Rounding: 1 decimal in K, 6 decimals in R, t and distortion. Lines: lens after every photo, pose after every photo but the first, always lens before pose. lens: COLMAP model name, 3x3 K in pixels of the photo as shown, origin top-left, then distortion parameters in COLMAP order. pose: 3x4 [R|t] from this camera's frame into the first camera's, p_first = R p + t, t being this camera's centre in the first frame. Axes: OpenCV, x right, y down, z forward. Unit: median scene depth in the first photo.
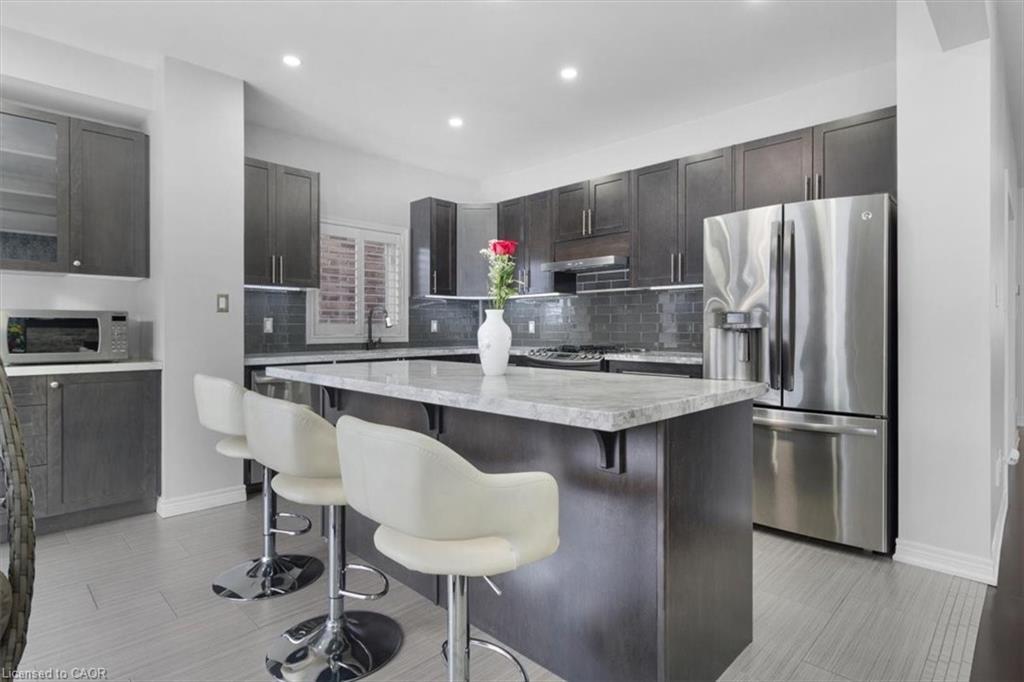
lens RADIAL K [[516.2, 0, 524.0], [0, 516.2, 330.9], [0, 0, 1]] dist [0.000851, 0.000169]
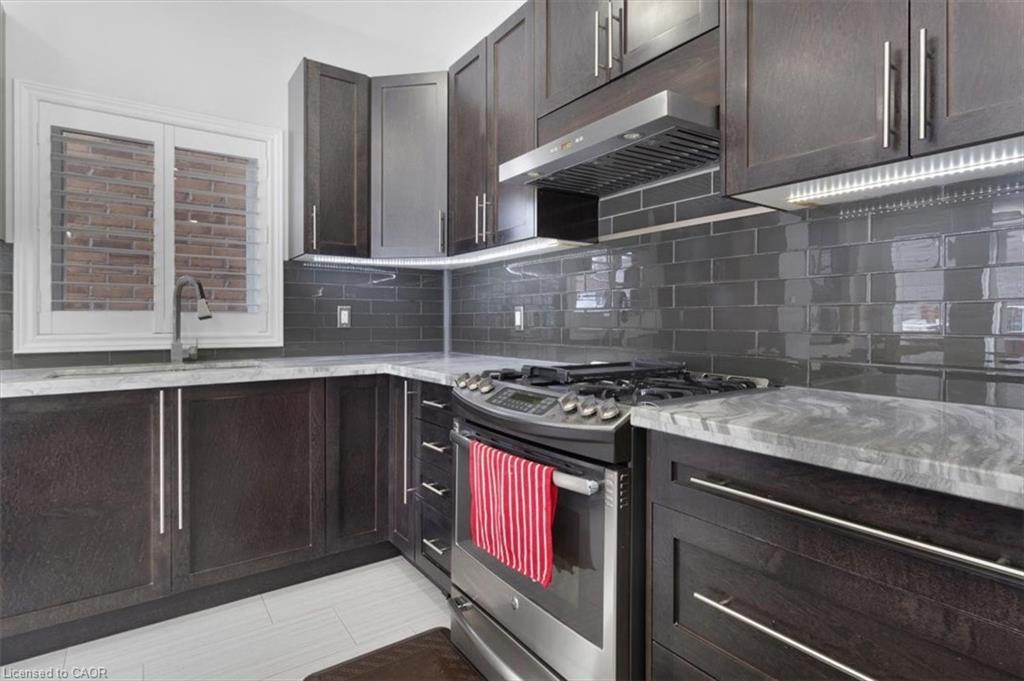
lens RADIAL K [[516.2, 0, 524.0], [0, 516.2, 330.4], [0, 0, 1]] dist [0.000851, 0.000169]
pose [[0.984210, 0.004885, -0.176936, 0.148976], [-0.002562, 0.999907, 0.013358, -0.003030], [0.176985, -0.012694, 0.984132, 0.699163]]
